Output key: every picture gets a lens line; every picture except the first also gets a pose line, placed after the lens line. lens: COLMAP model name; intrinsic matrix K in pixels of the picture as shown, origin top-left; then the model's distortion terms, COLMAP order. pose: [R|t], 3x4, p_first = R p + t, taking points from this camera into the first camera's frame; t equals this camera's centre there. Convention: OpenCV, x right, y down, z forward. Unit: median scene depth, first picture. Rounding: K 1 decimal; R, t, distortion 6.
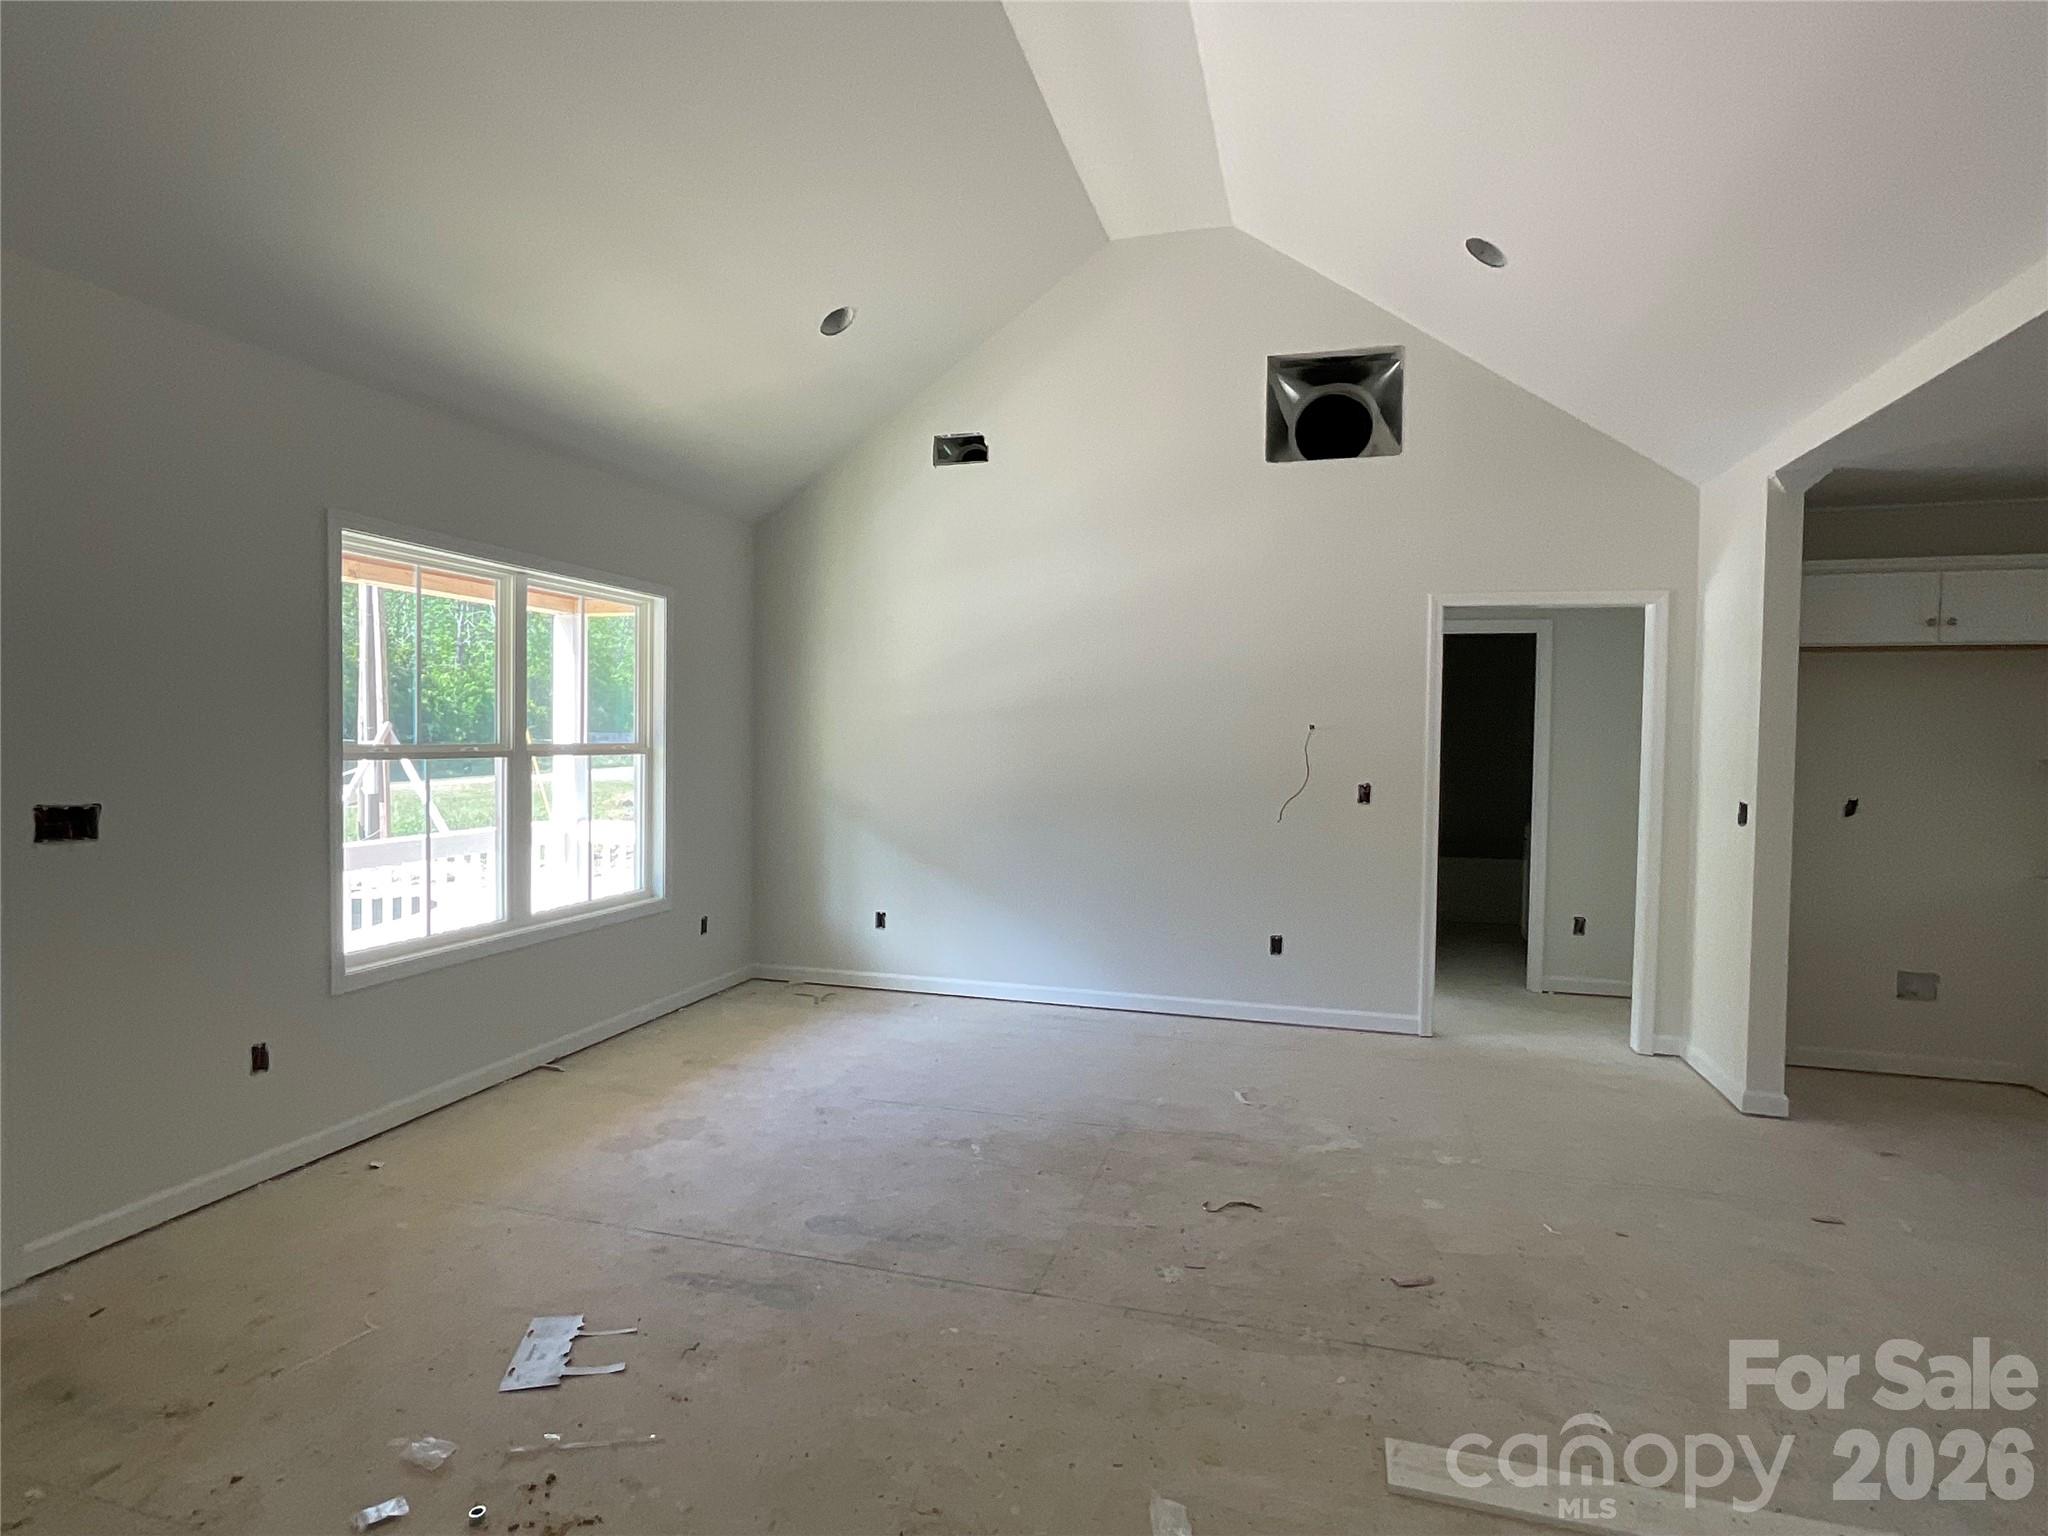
lens RADIAL K [[1062.4, 0, 1024.8], [0, 1062.4, 772.5], [0, 0, 1]] dist [-0.002031, 0.000277]
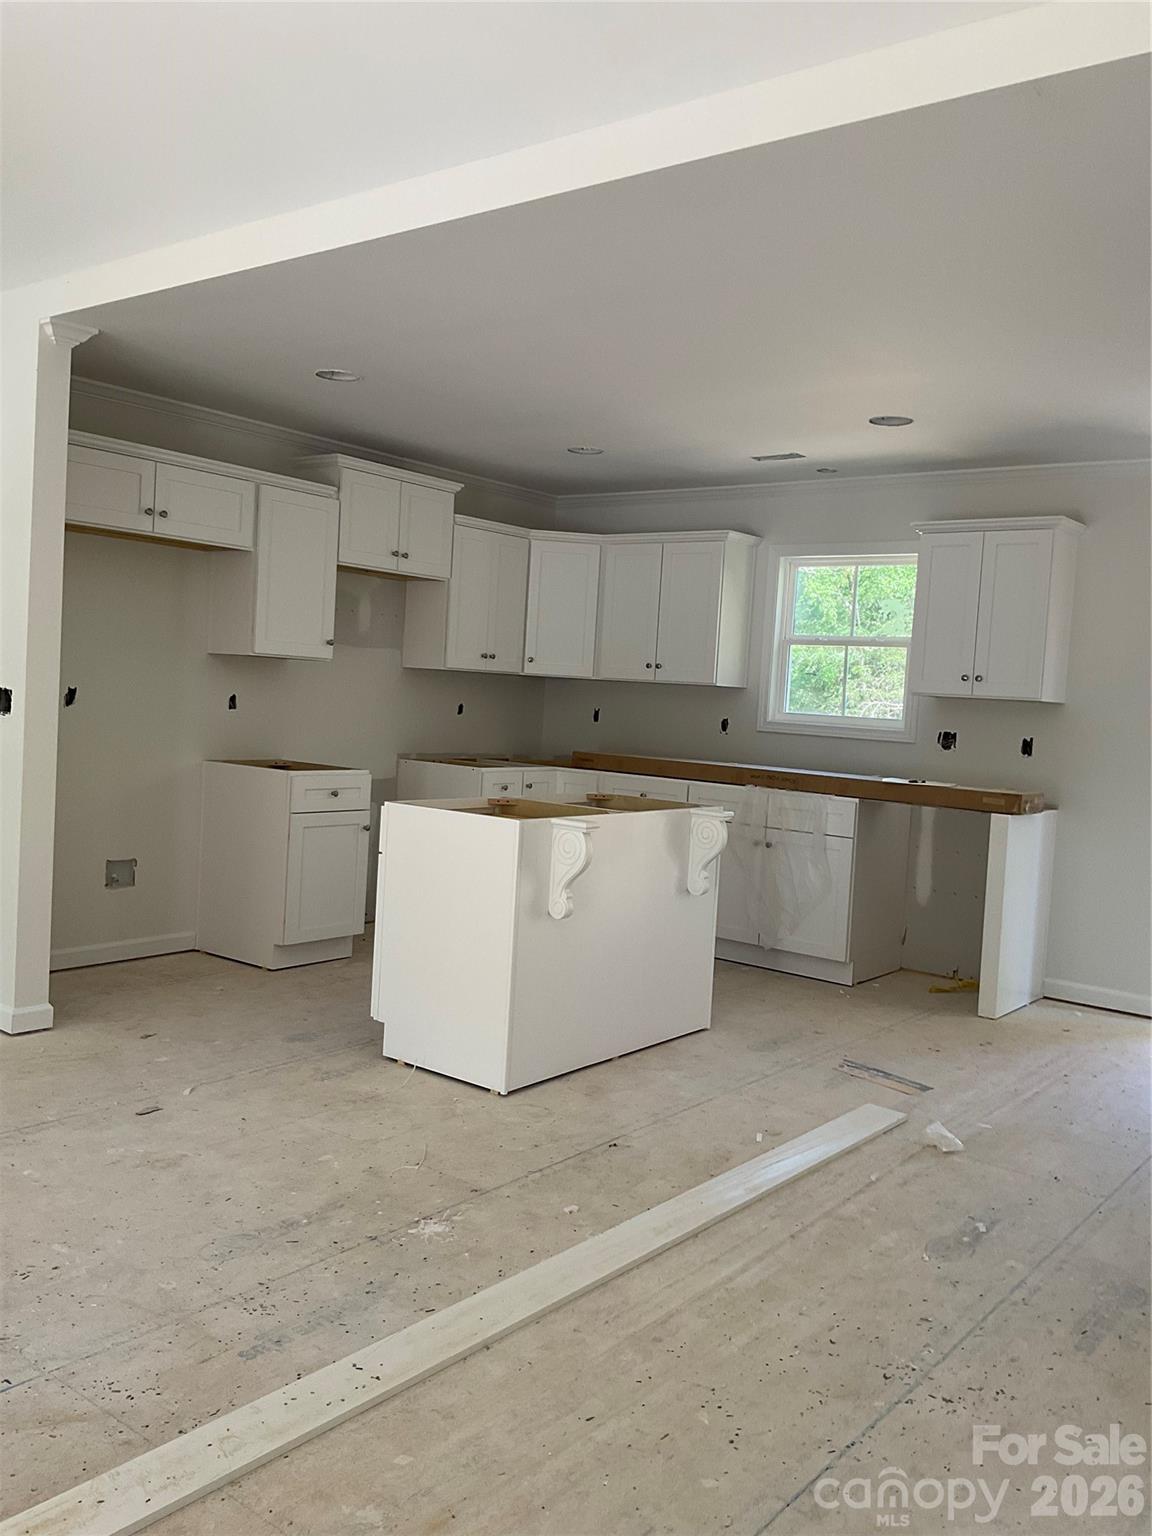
lens RADIAL K [[1278.3, 0, 572.5], [0, 1278.3, 762.7], [0, 0, 1]] dist [0.096380, -0.198810]
pose [[0.380580, -0.045761, 0.923615, -0.139829], [-0.020070, 0.998131, 0.057723, 0.018018], [-0.924530, -0.040506, 0.378951, 0.152117]]
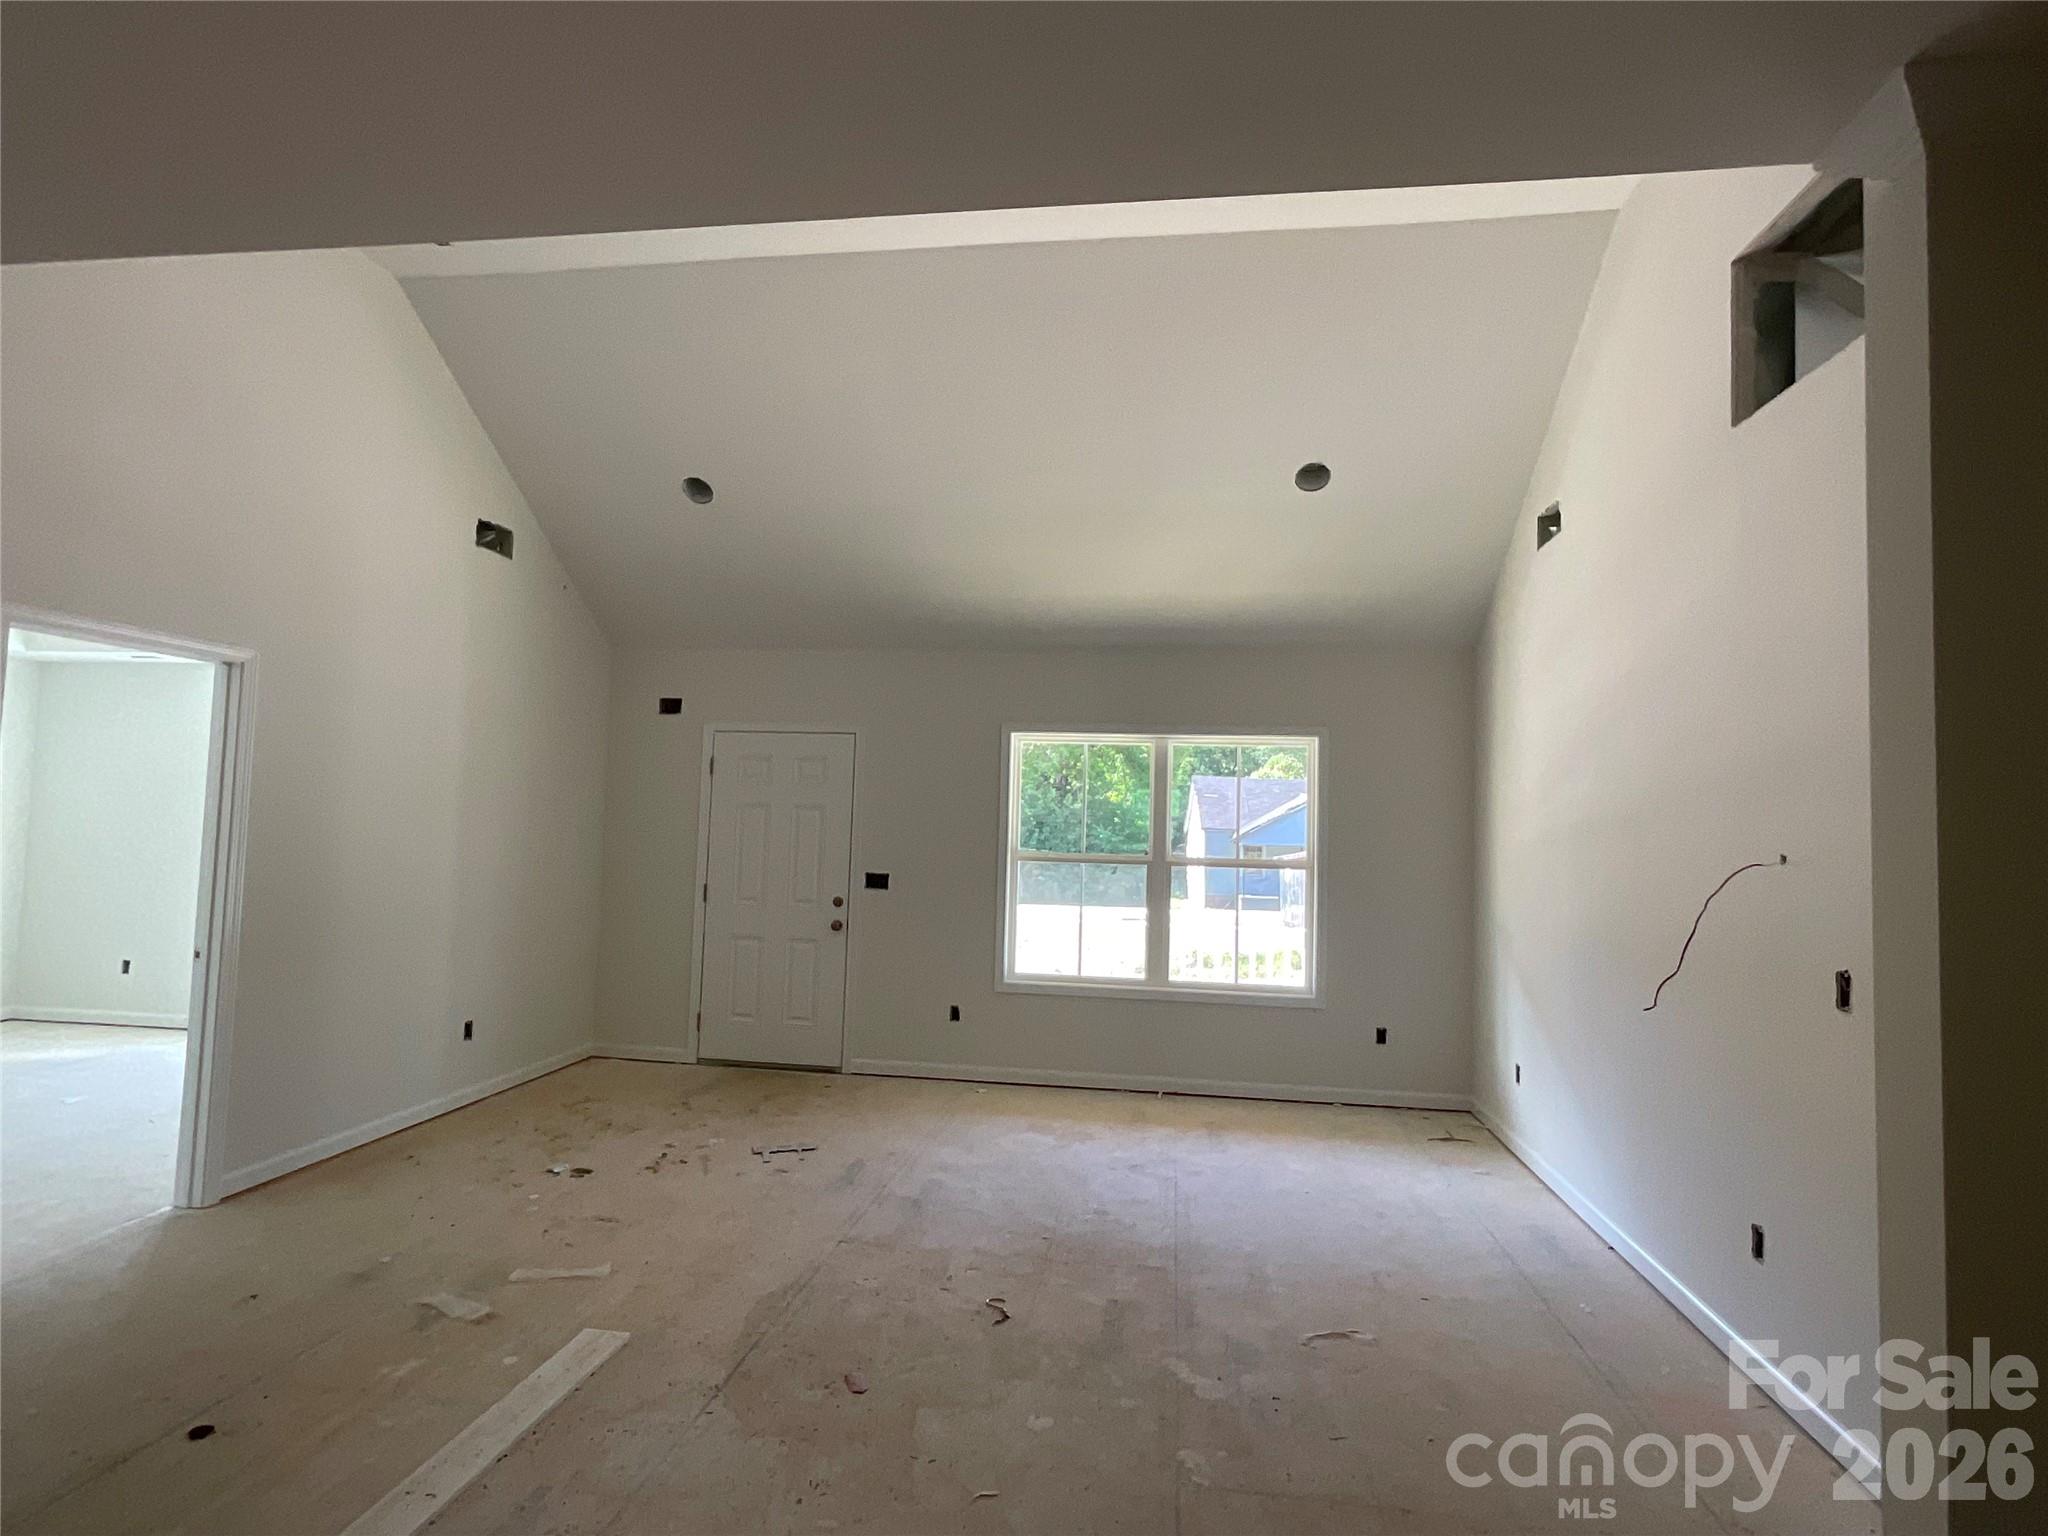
lens RADIAL K [[1062.4, 0, 1024.8], [0, 1062.4, 772.5], [0, 0, 1]] dist [-0.002031, 0.000277]
pose [[0.137232, -0.060823, -0.988670, 0.957641], [-0.061289, 0.995679, -0.069762, -0.030233], [0.988641, 0.070168, 0.132912, 0.656278]]
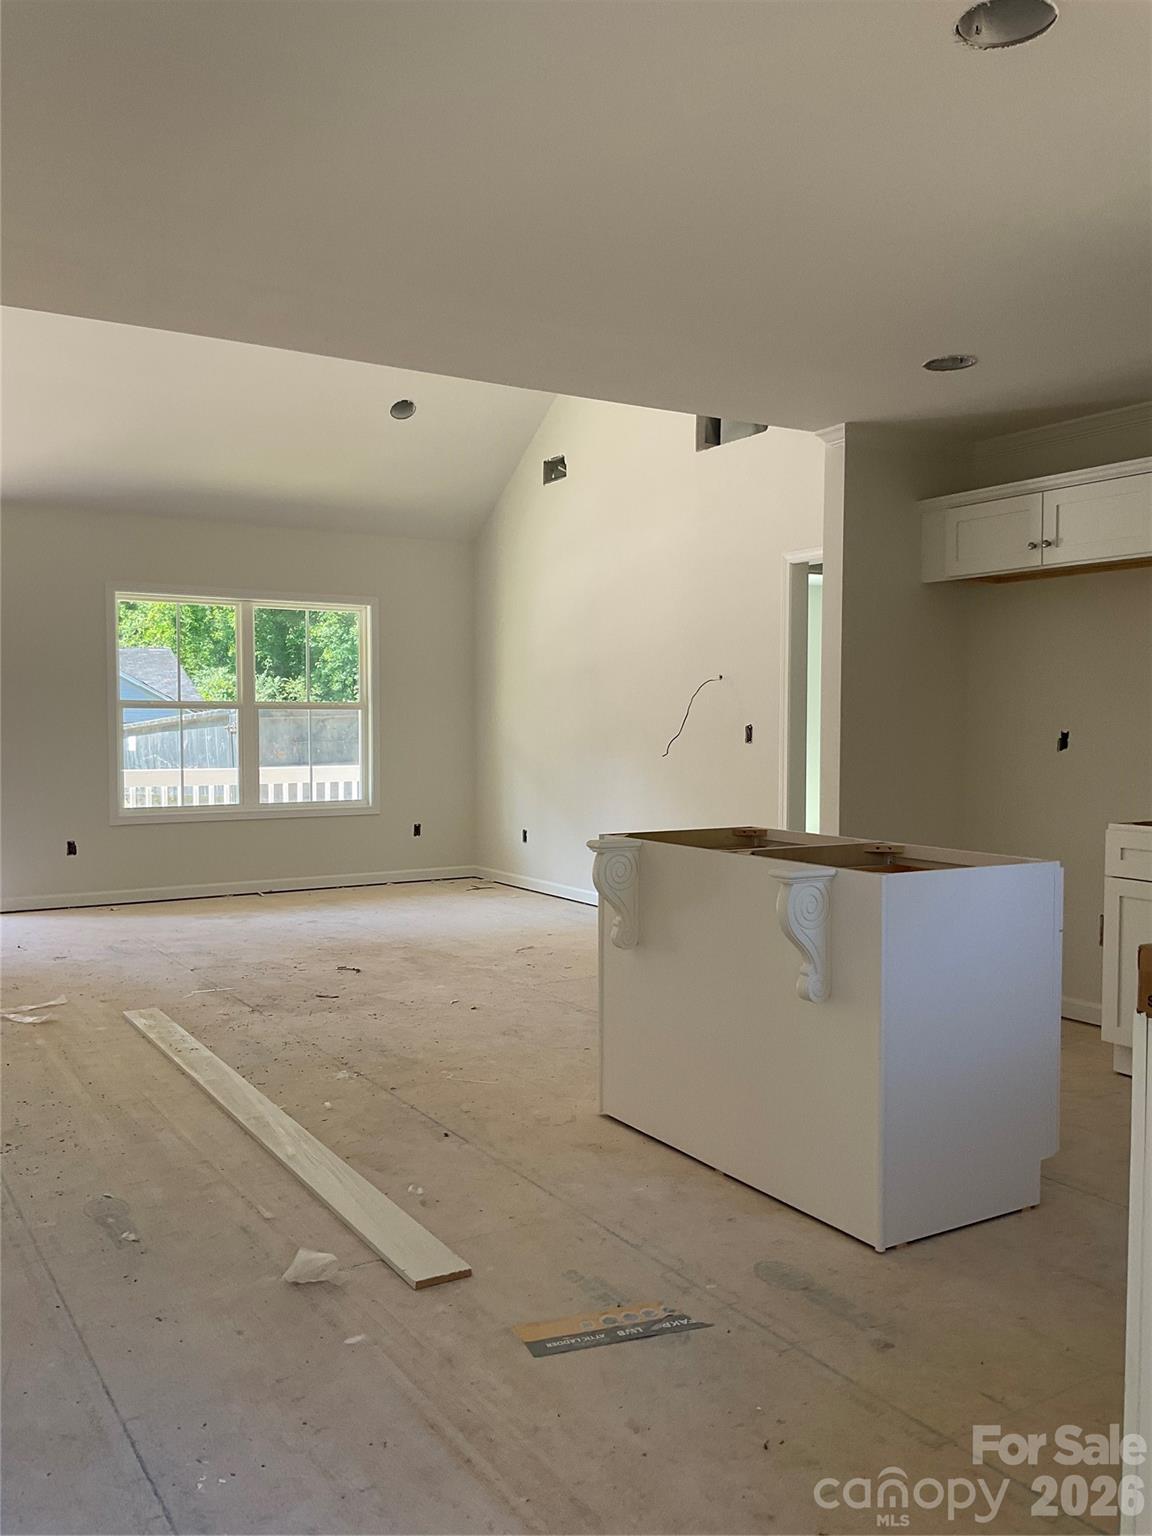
lens RADIAL K [[1278.3, 0, 572.5], [0, 1278.3, 762.7], [0, 0, 1]] dist [0.096380, -0.198810]
pose [[0.734049, 0.012479, -0.678982, 1.368072], [-0.015311, 0.999881, 0.001824, 0.063252], [0.678924, 0.009056, 0.734153, -0.164718]]
